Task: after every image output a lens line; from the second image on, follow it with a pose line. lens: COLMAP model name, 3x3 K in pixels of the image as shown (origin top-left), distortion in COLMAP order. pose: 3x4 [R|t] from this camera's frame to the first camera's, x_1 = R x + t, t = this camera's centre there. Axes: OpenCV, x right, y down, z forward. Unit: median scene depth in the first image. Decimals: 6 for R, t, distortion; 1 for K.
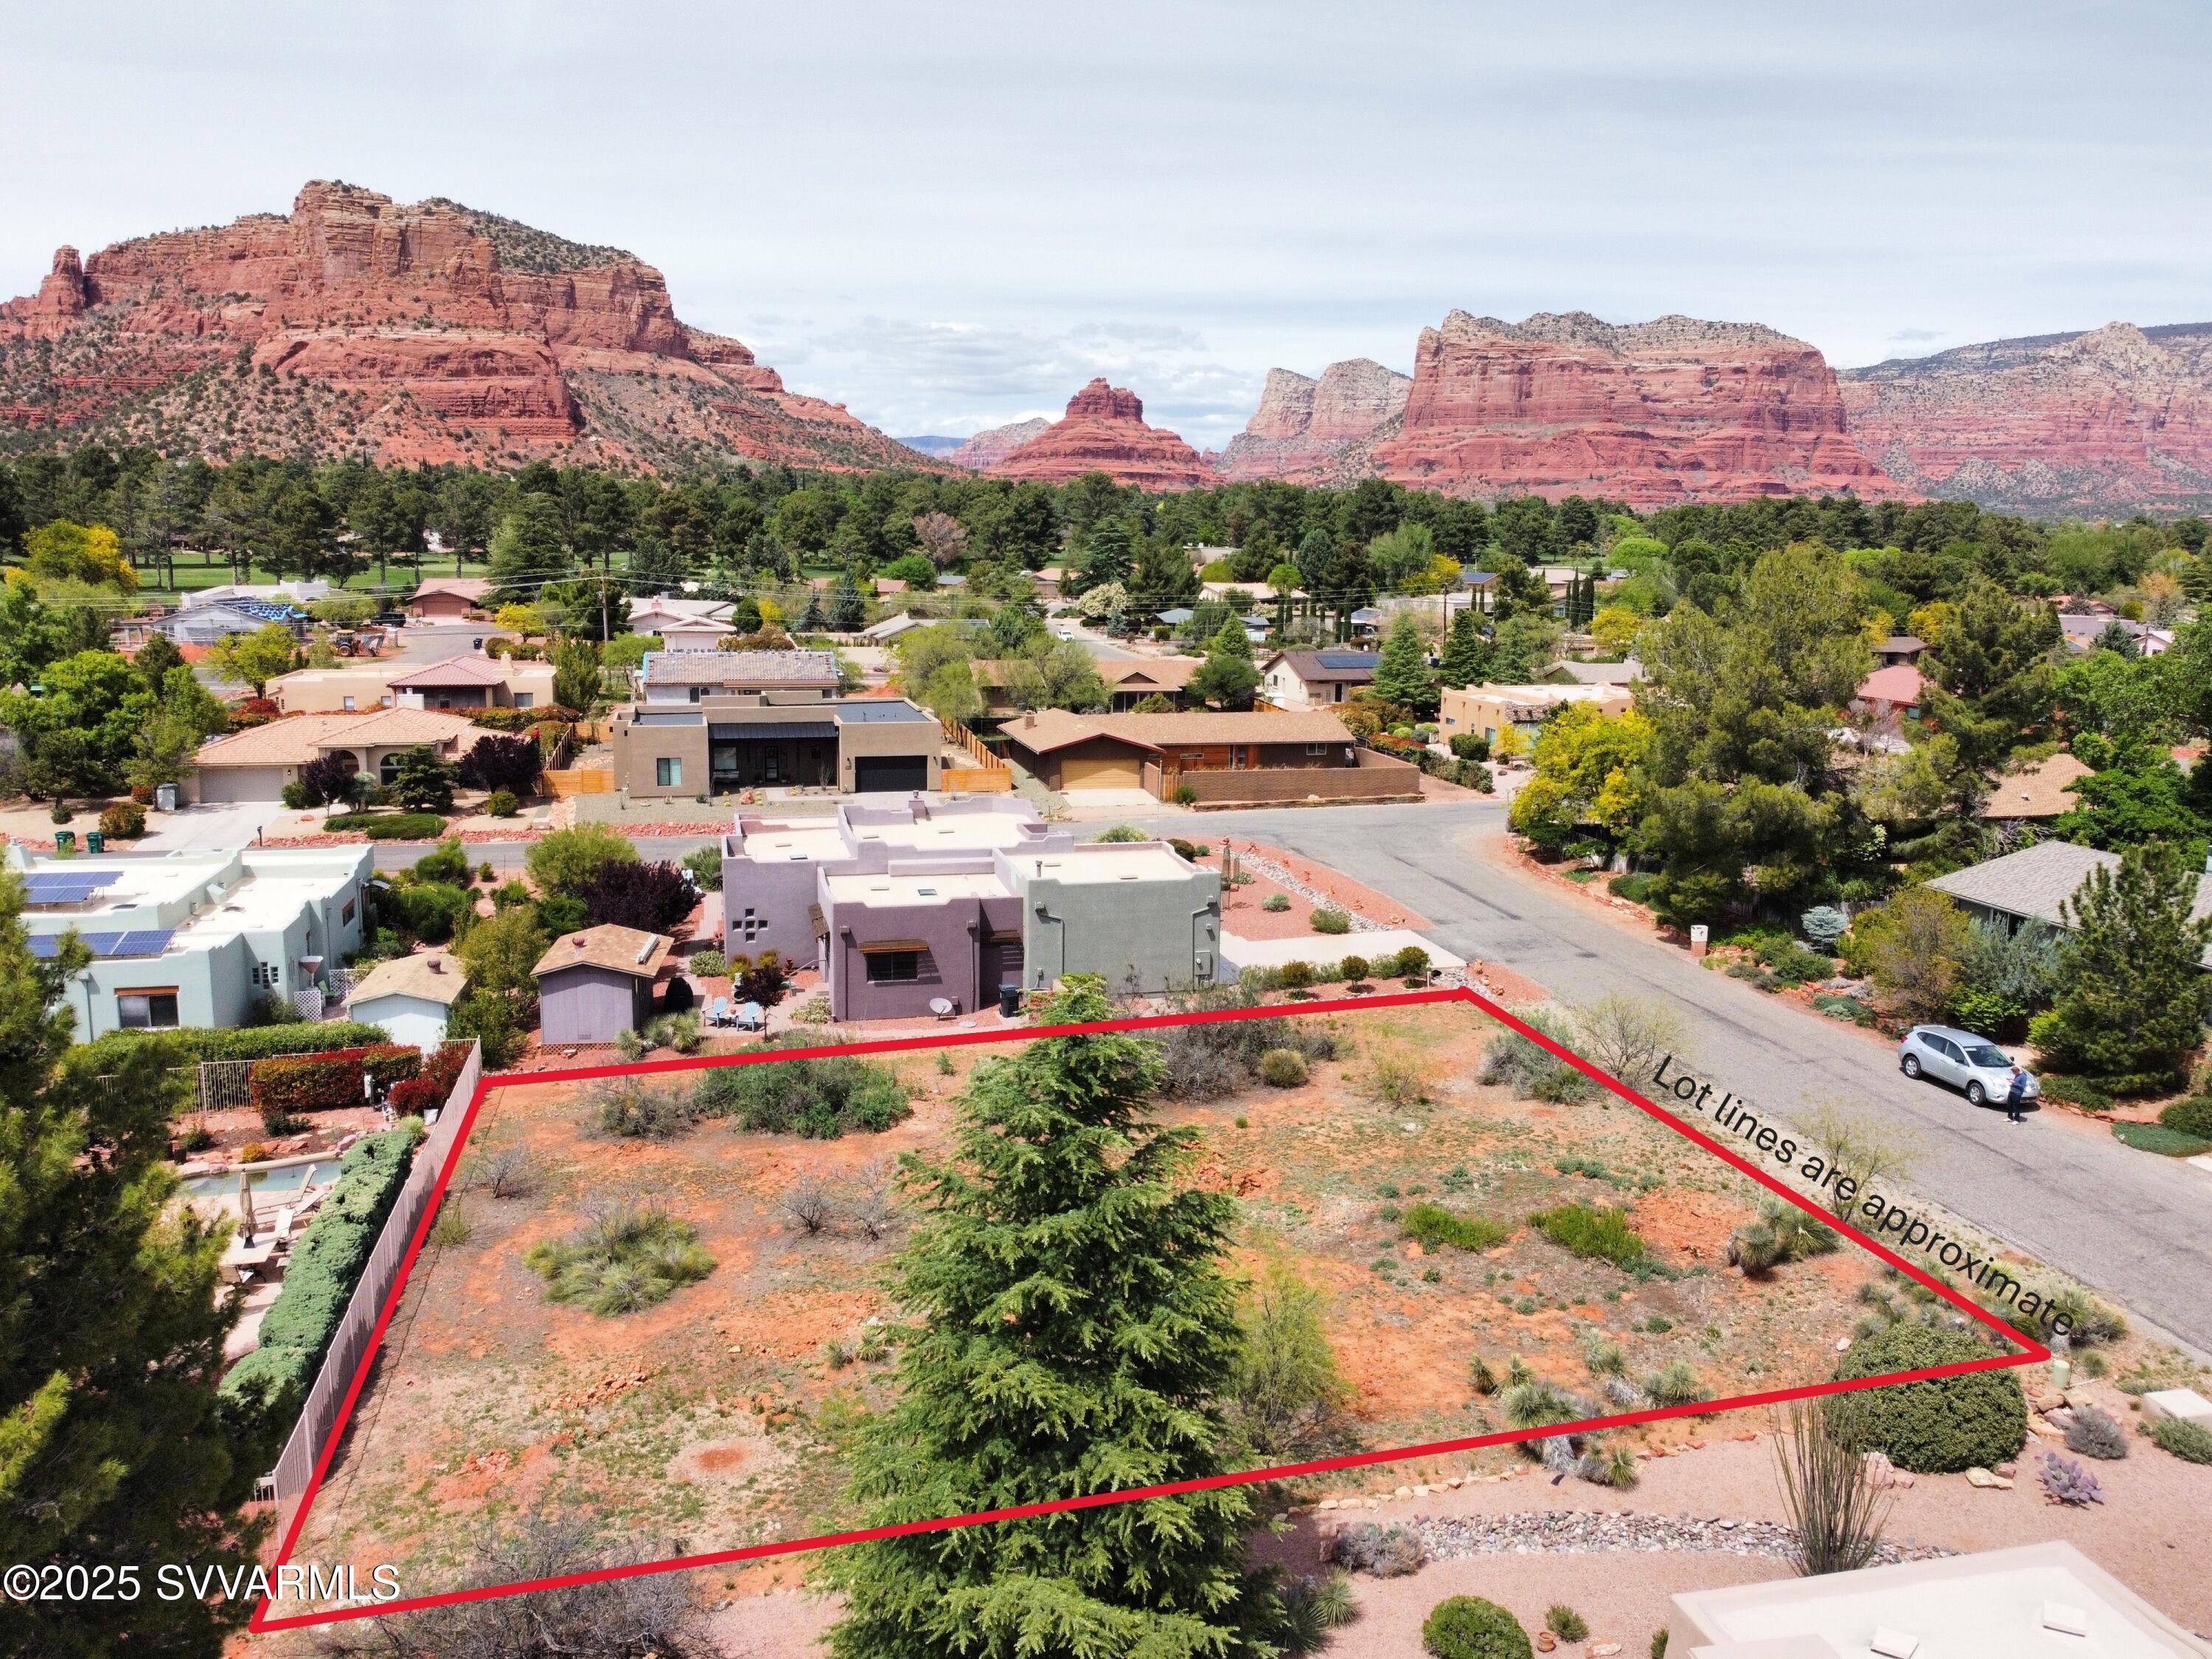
lens RADIAL K [[1690.0, 0, 1109.6], [0, 1690.0, 823.6], [0, 0, 1]] dist [0.005487, -0.007784]
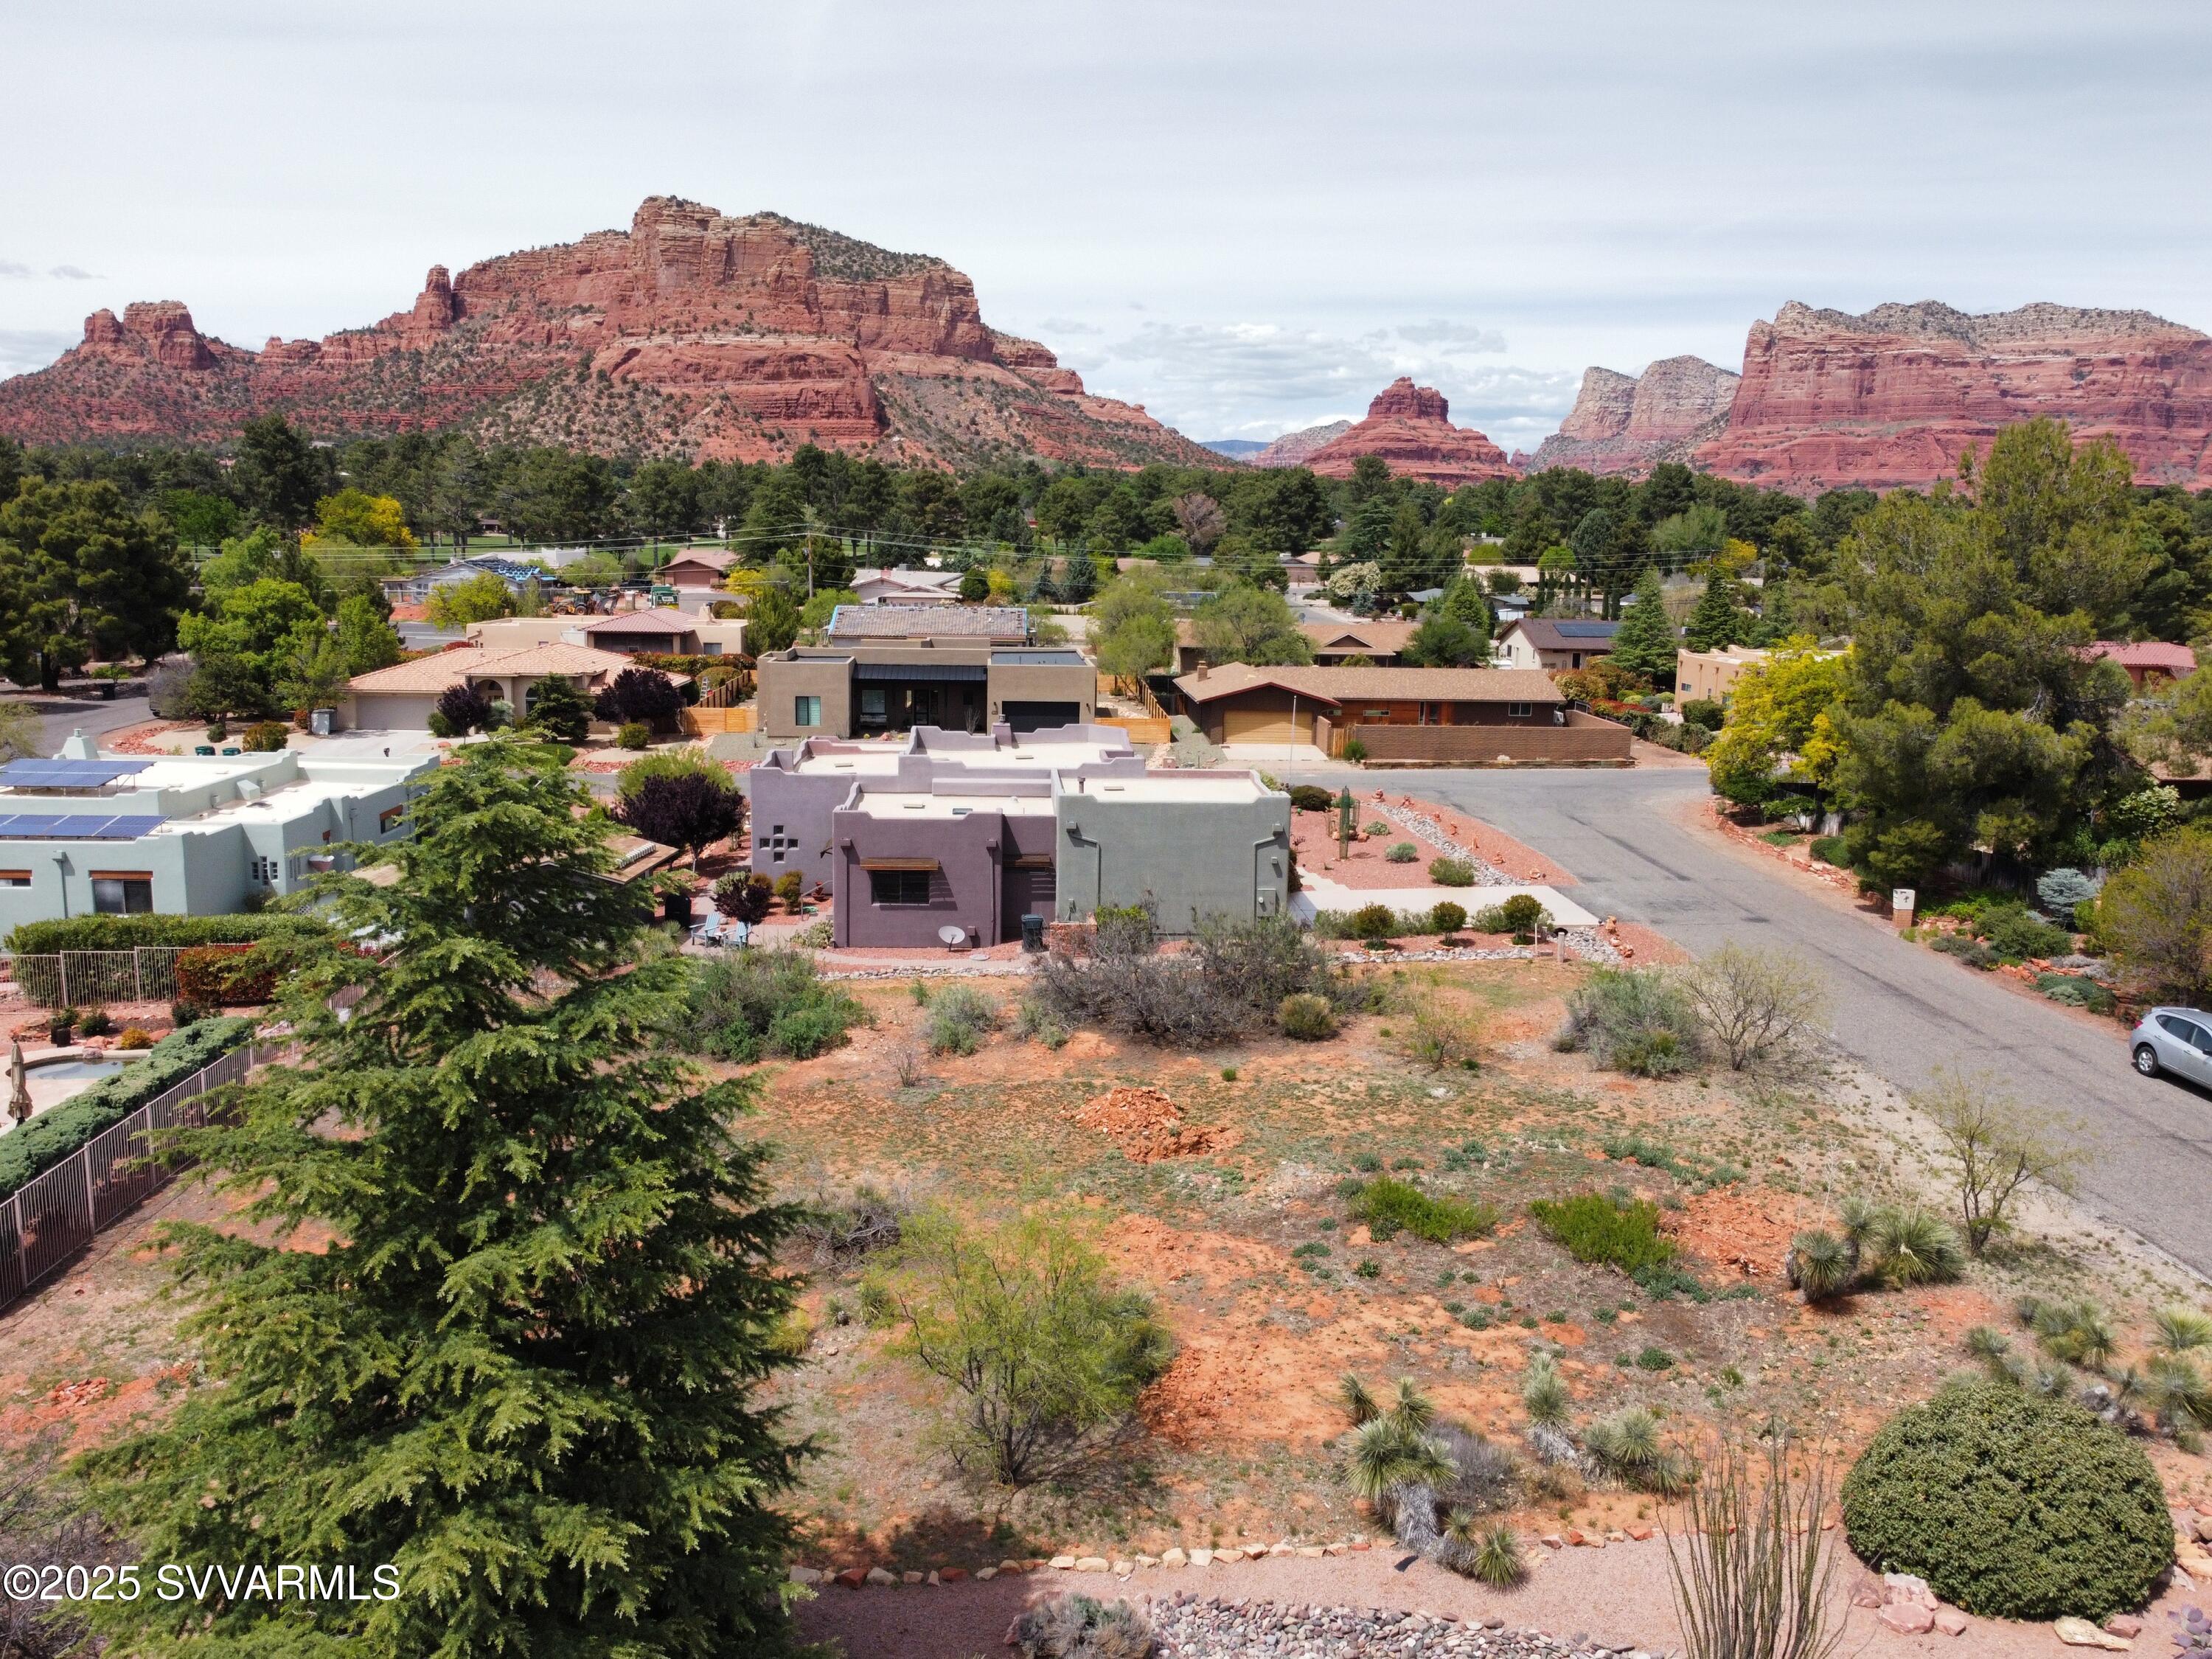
lens RADIAL K [[1690.0, 0, 1101.2], [0, 1690.0, 820.3], [0, 0, 1]] dist [0.005487, -0.007784]
pose [[0.983421, 0.033888, -0.178142, 0.060724], [-0.034921, 0.999387, -0.002663, 0.022697], [0.177942, 0.008840, 0.984001, 0.072723]]
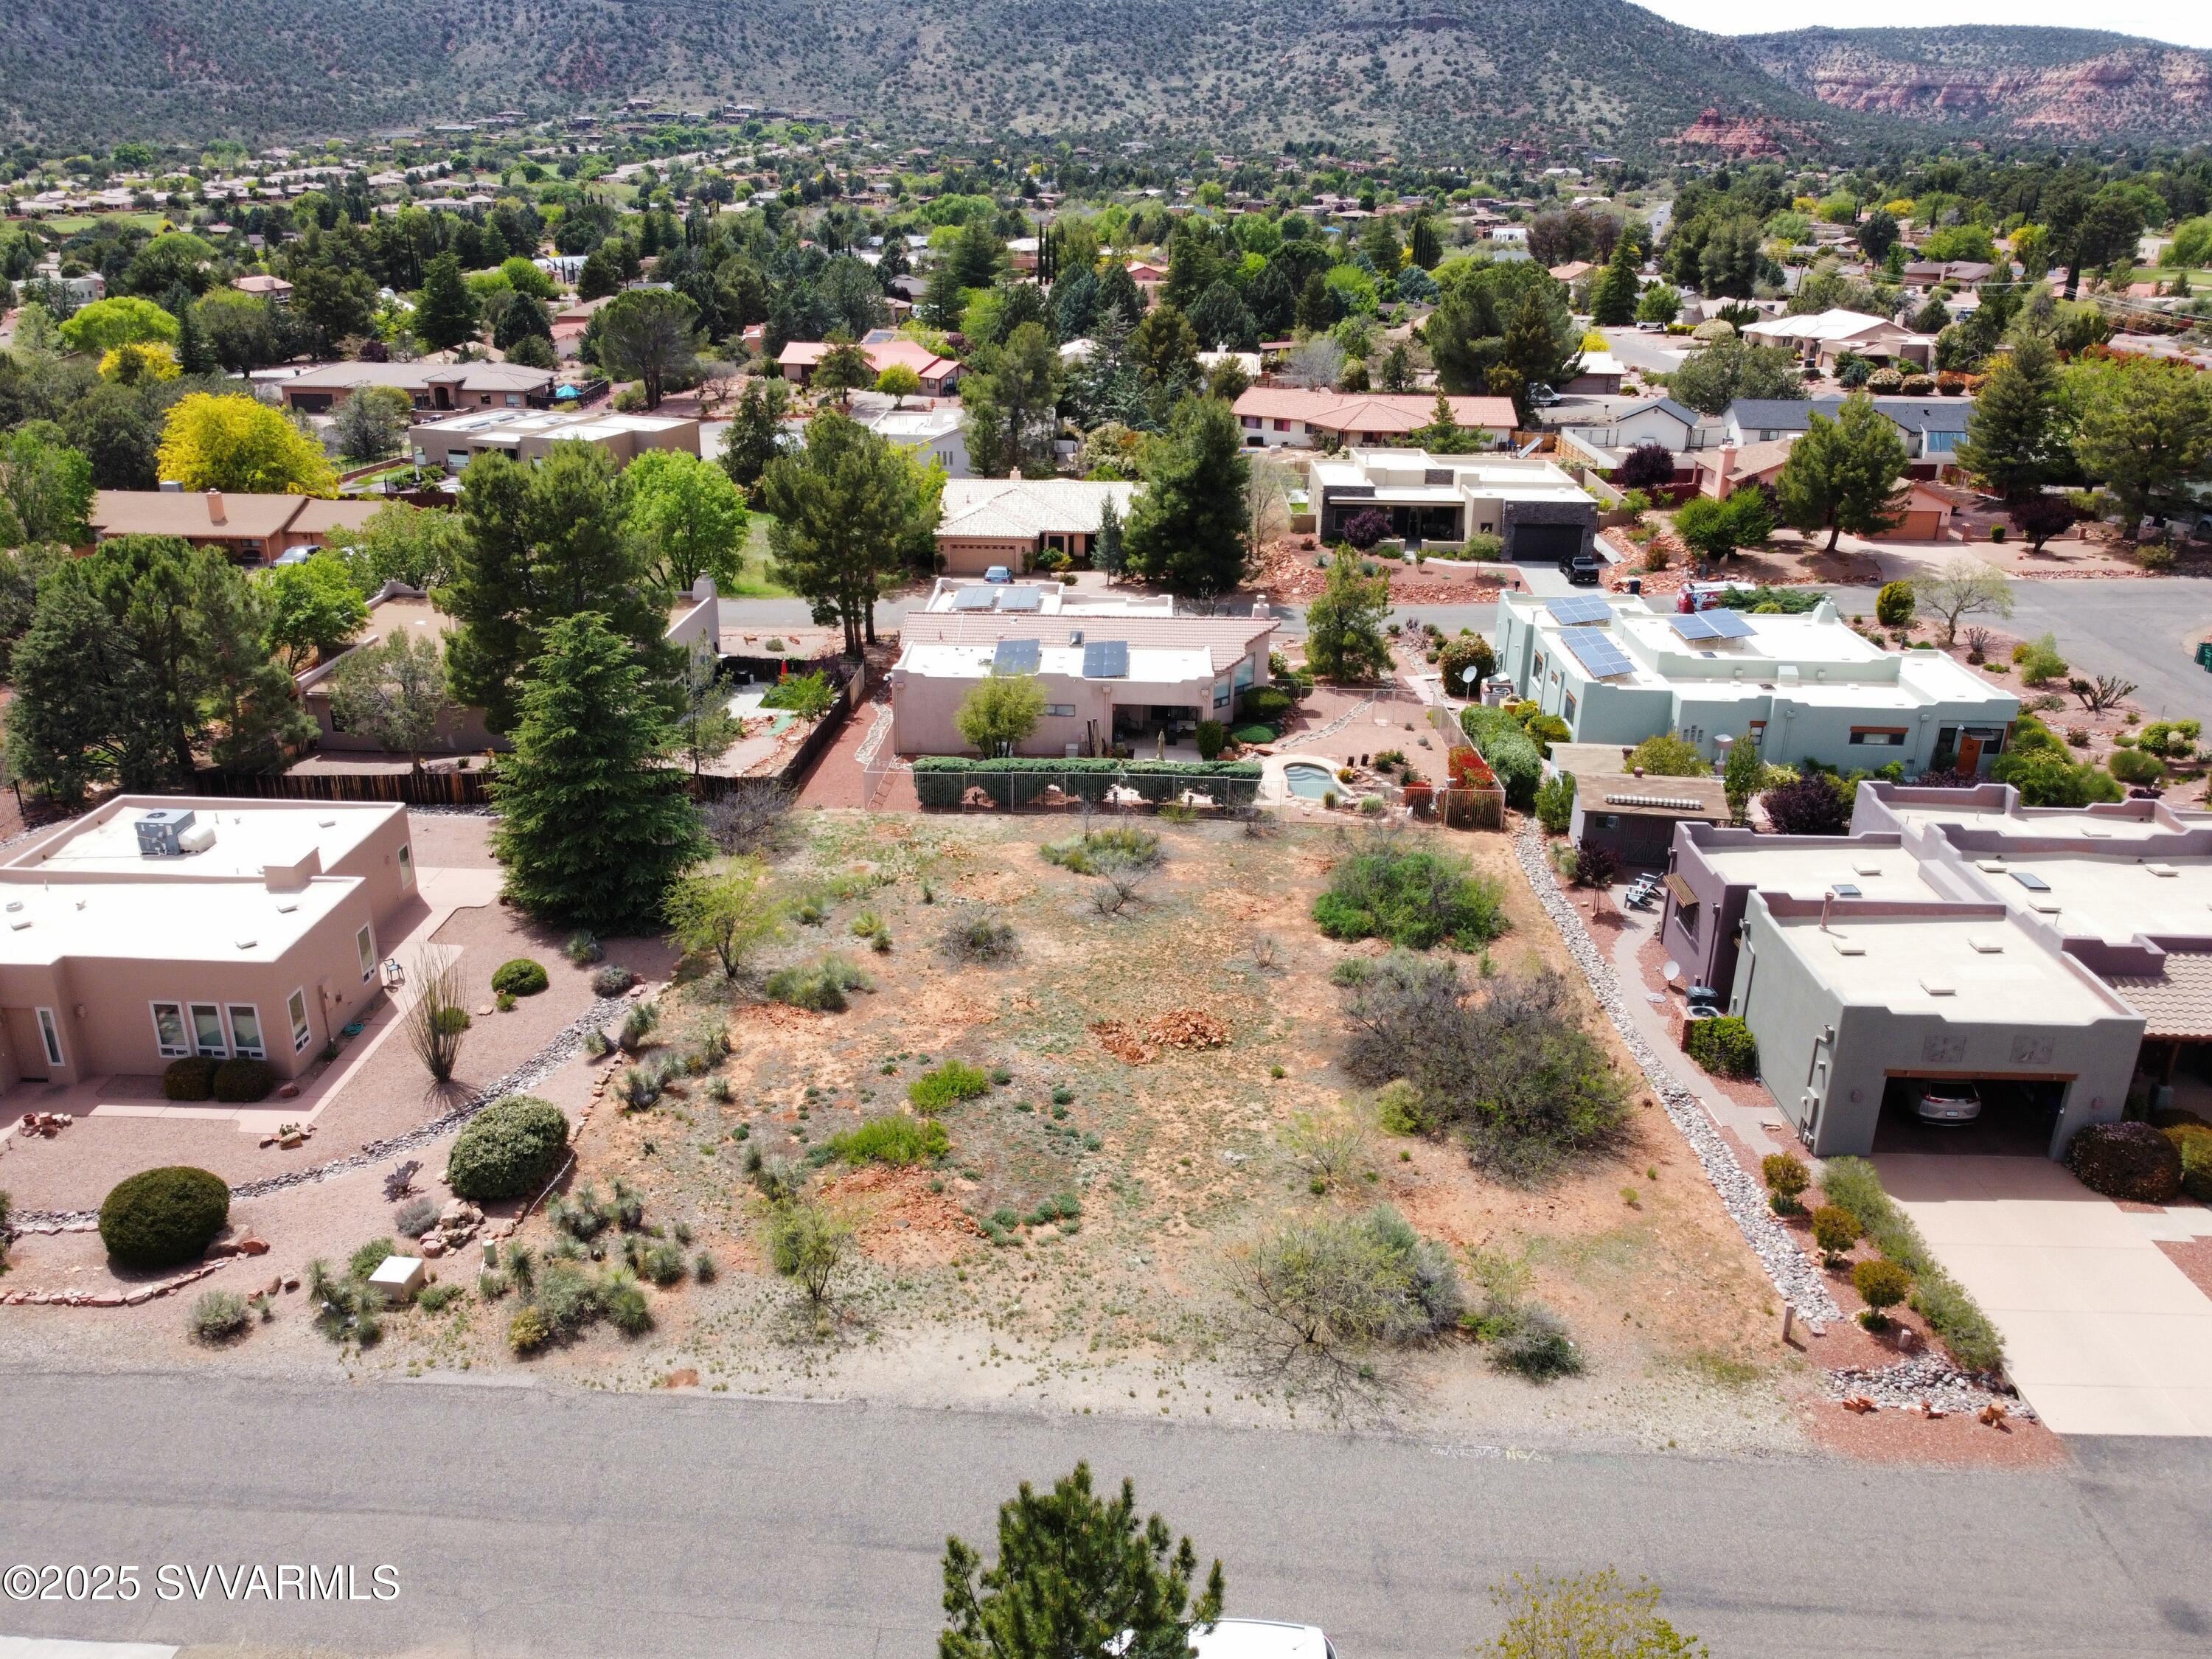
lens RADIAL K [[1690.0, 0, 1097.8], [0, 1690.0, 832.9], [0, 0, 1]] dist [0.005487, -0.007784]
pose [[-0.268727, 0.341258, -0.900738, 0.366544], [-0.181267, 0.900510, 0.395251, -0.124588], [0.946006, 0.269489, -0.180133, 0.398483]]
